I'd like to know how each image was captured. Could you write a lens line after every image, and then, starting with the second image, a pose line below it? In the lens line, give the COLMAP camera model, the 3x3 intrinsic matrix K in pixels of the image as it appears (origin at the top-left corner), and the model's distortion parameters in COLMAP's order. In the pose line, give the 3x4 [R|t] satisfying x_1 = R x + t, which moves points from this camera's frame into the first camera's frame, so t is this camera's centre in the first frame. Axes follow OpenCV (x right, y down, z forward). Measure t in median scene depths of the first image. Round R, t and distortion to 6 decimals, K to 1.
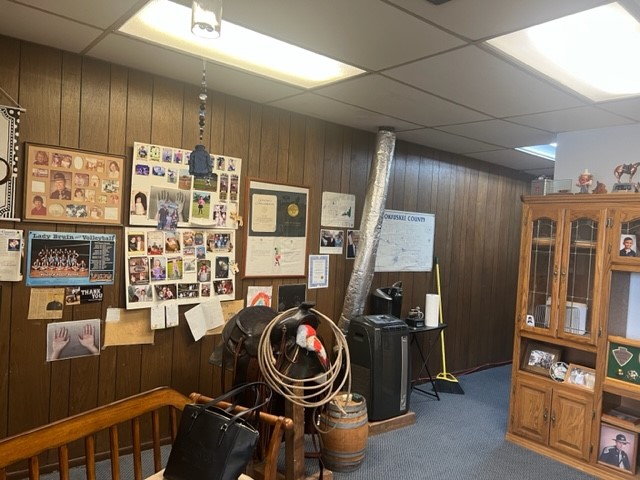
lens RADIAL K [[484.8, 0, 319.8], [0, 484.8, 241.5], [0, 0, 1]] dist [0.001793, 0.000402]
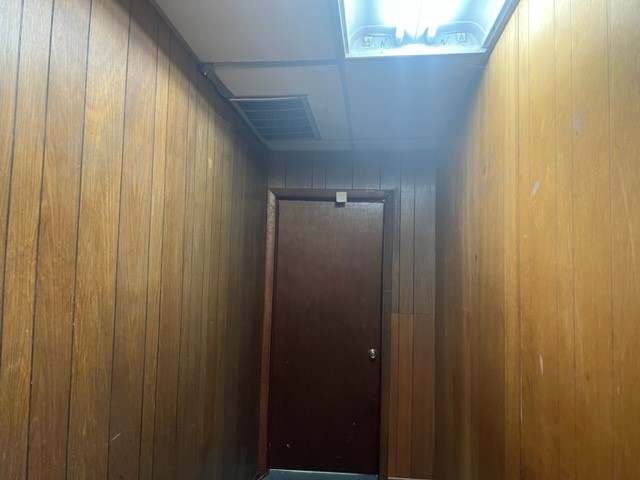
lens RADIAL K [[484.8, 0, 319.6], [0, 484.8, 238.0], [0, 0, 1]] dist [0.001793, 0.000402]
pose [[0.710056, 0.001074, 0.704145, 0.229807], [0.033983, 0.998781, -0.035792, -0.003250], [-0.703325, 0.049343, 0.709154, 0.729242]]
